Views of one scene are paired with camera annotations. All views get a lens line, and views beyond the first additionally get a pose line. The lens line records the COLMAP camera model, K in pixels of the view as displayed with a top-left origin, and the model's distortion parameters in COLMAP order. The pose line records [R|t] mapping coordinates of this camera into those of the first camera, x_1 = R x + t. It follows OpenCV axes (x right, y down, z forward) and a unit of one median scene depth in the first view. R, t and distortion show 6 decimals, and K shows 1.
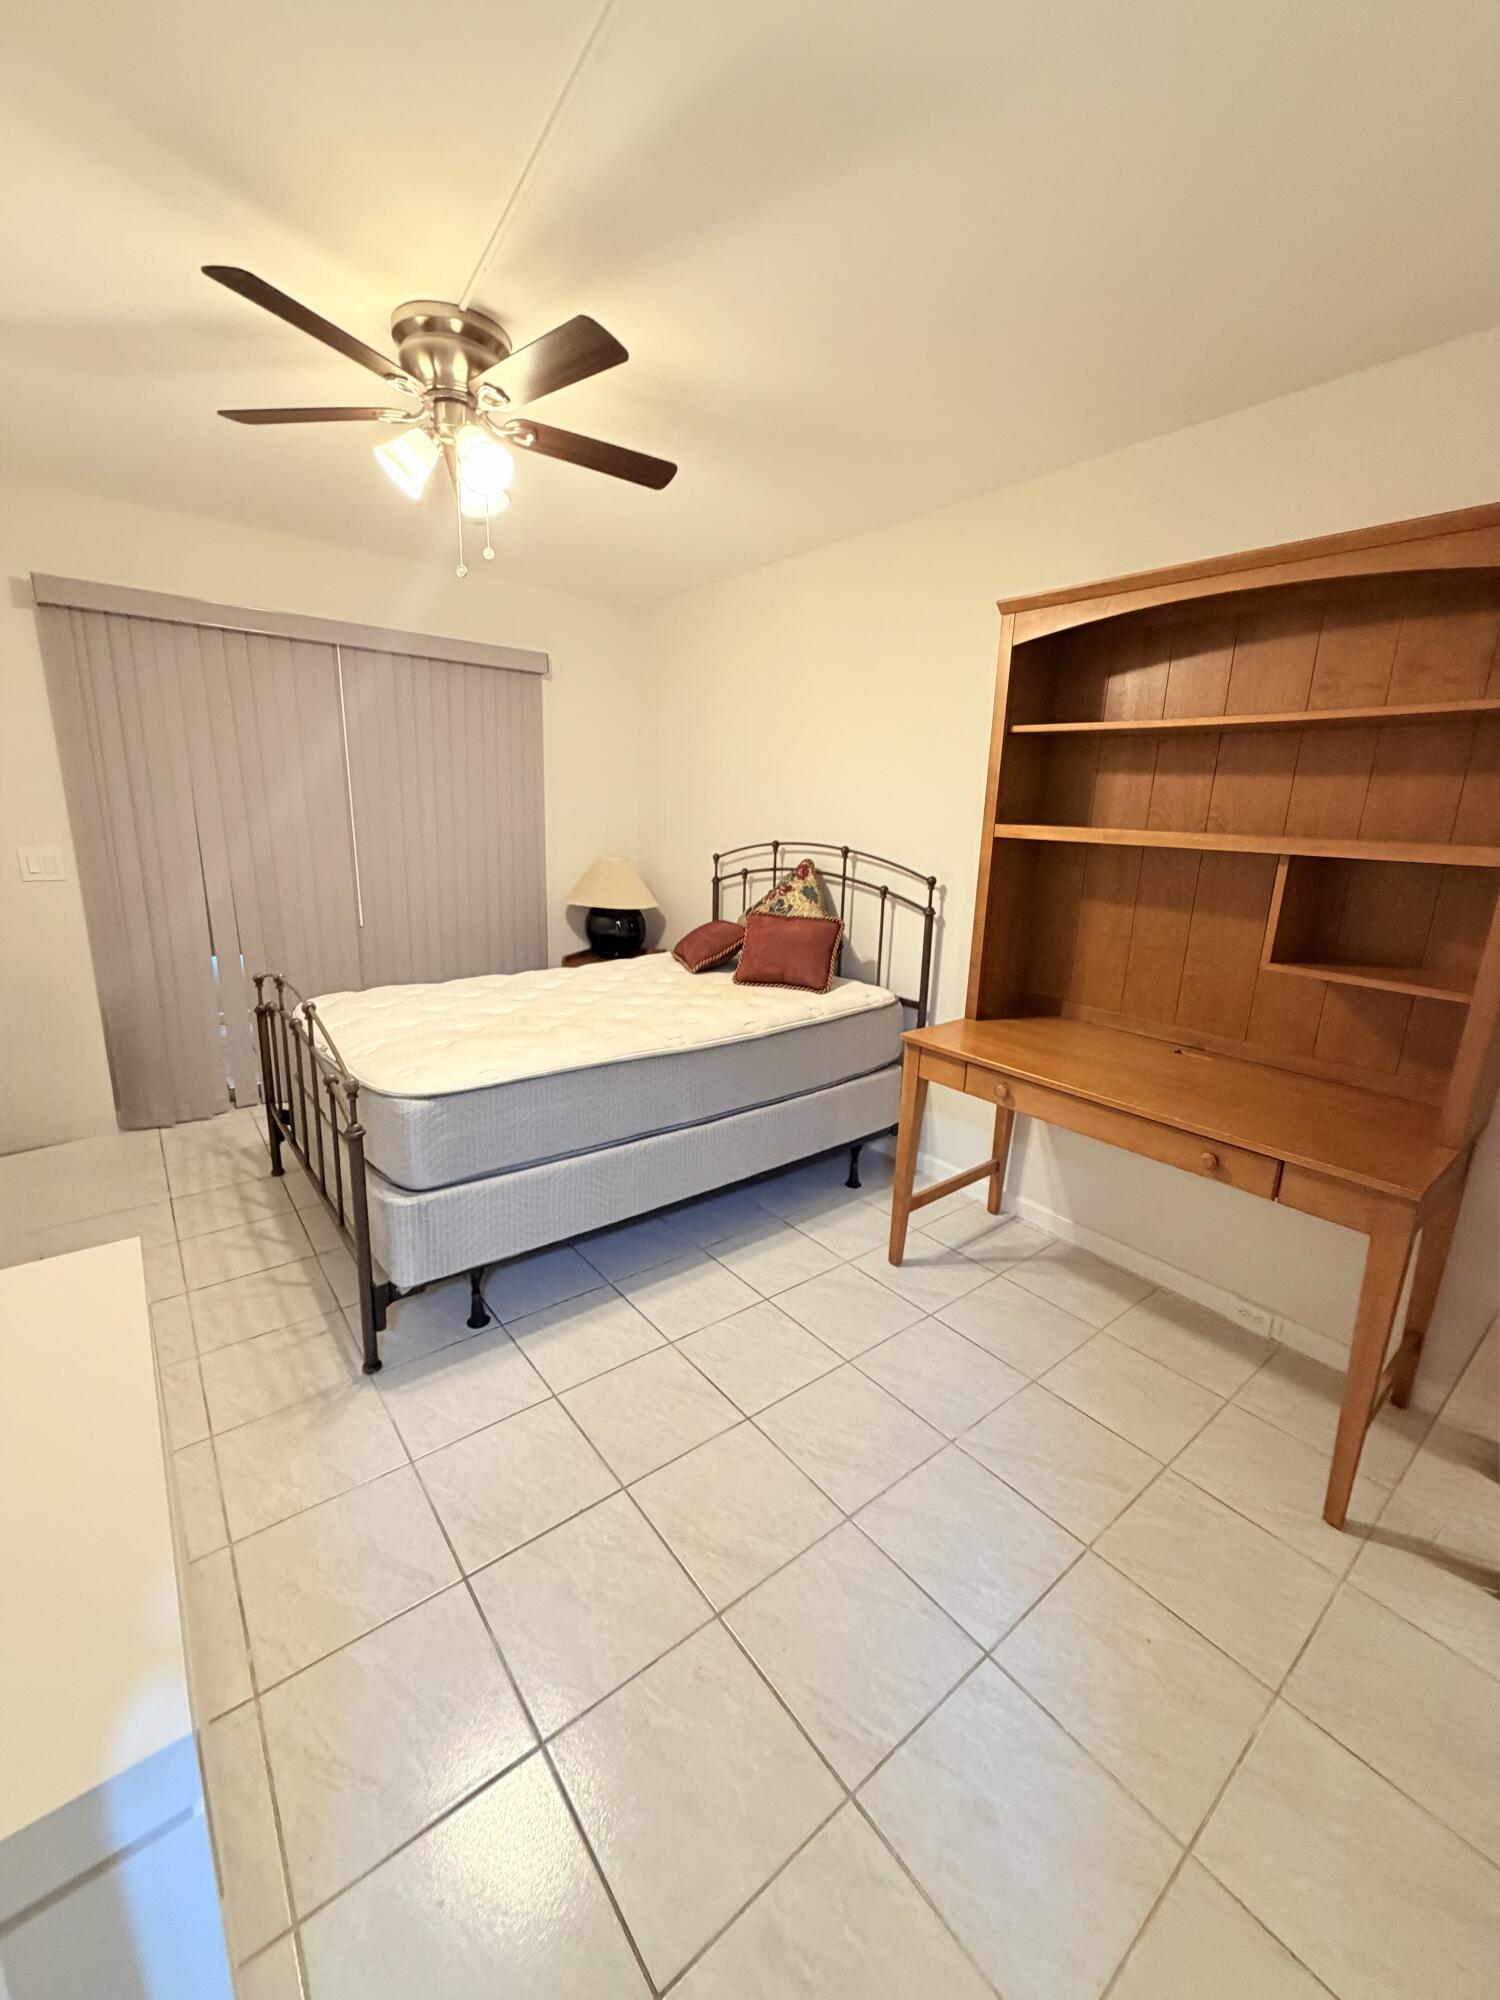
lens RADIAL K [[795.7, 0, 745.3], [0, 795.7, 993.5], [0, 0, 1]] dist [0.000569, 0.000074]
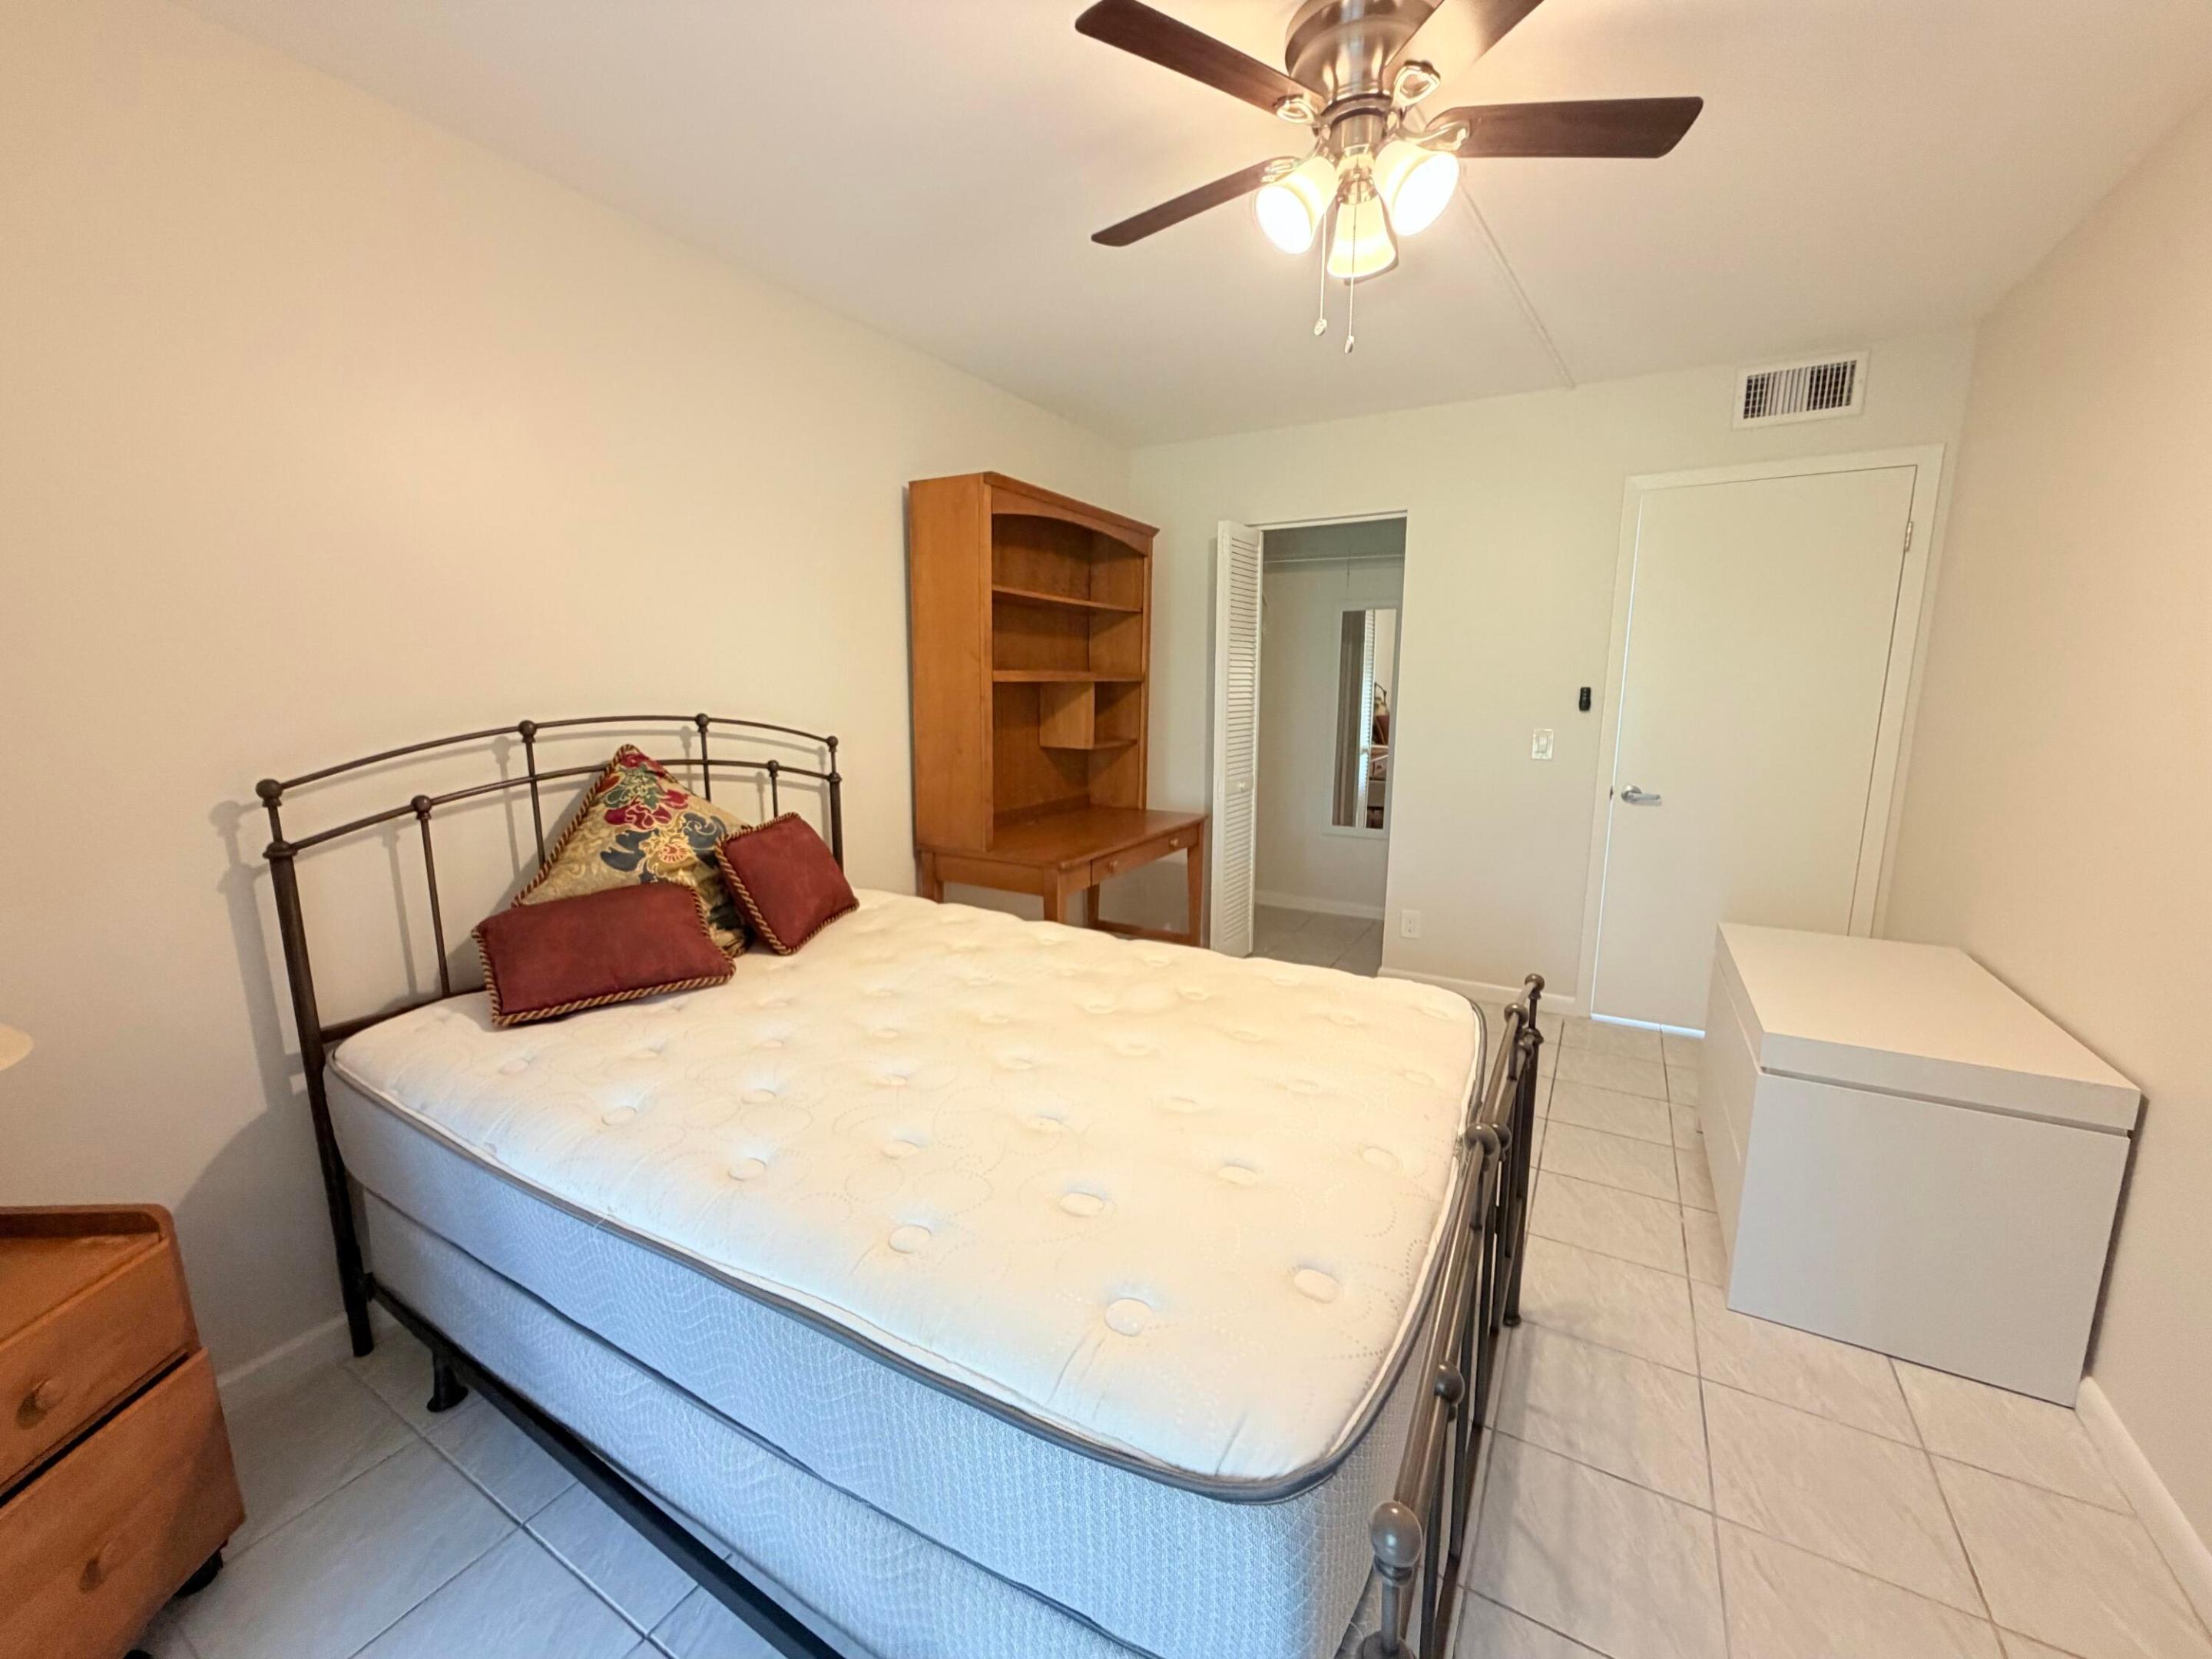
lens RADIAL K [[880.0, 0, 1102.1], [0, 880.0, 835.3], [0, 0, 1]] dist [0.000569, 0.000074]
pose [[-0.368733, -0.197172, 0.908383, -0.879569], [0.200243, 0.937450, 0.284765, -0.308908], [-0.907711, 0.286899, -0.306186, 1.271698]]
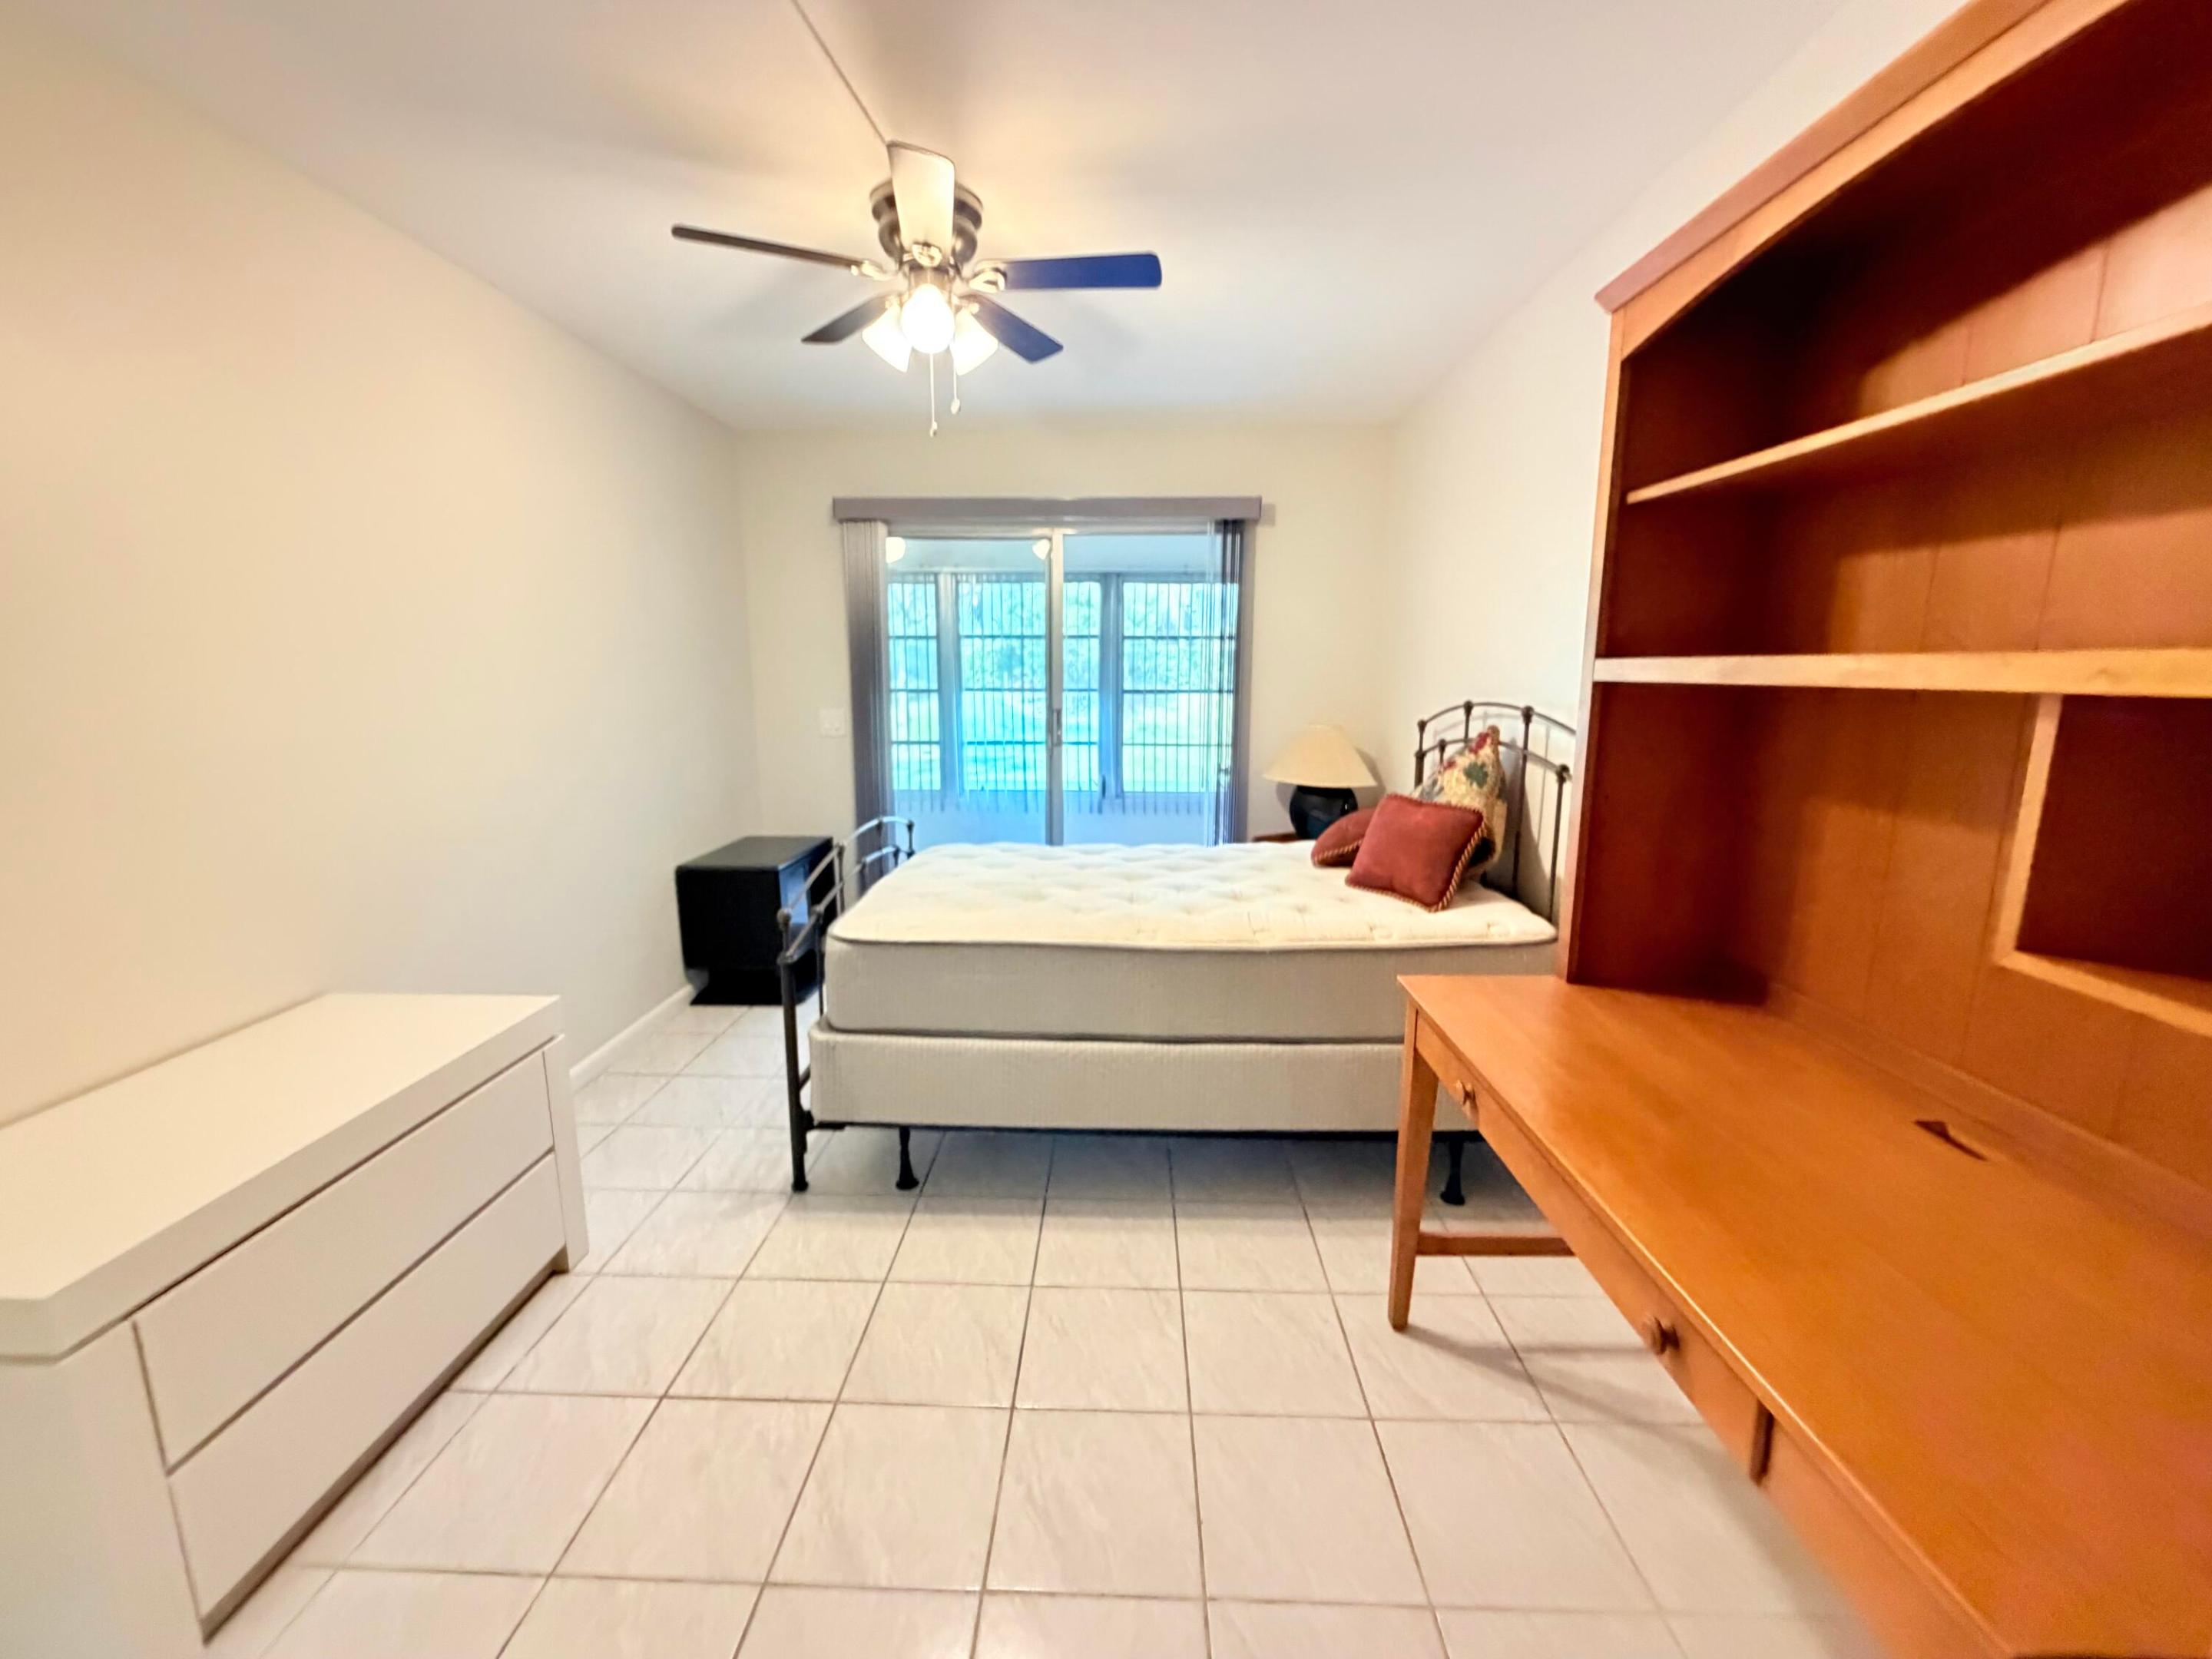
lens RADIAL K [[880.0, 0, 1102.1], [0, 880.0, 835.3], [0, 0, 1]] dist [0.000569, 0.000074]
pose [[0.761583, 0.089177, -0.641903, 0.459075], [-0.126579, 0.991879, -0.012381, -0.025434], [0.635586, 0.090681, 0.766686, 0.262024]]
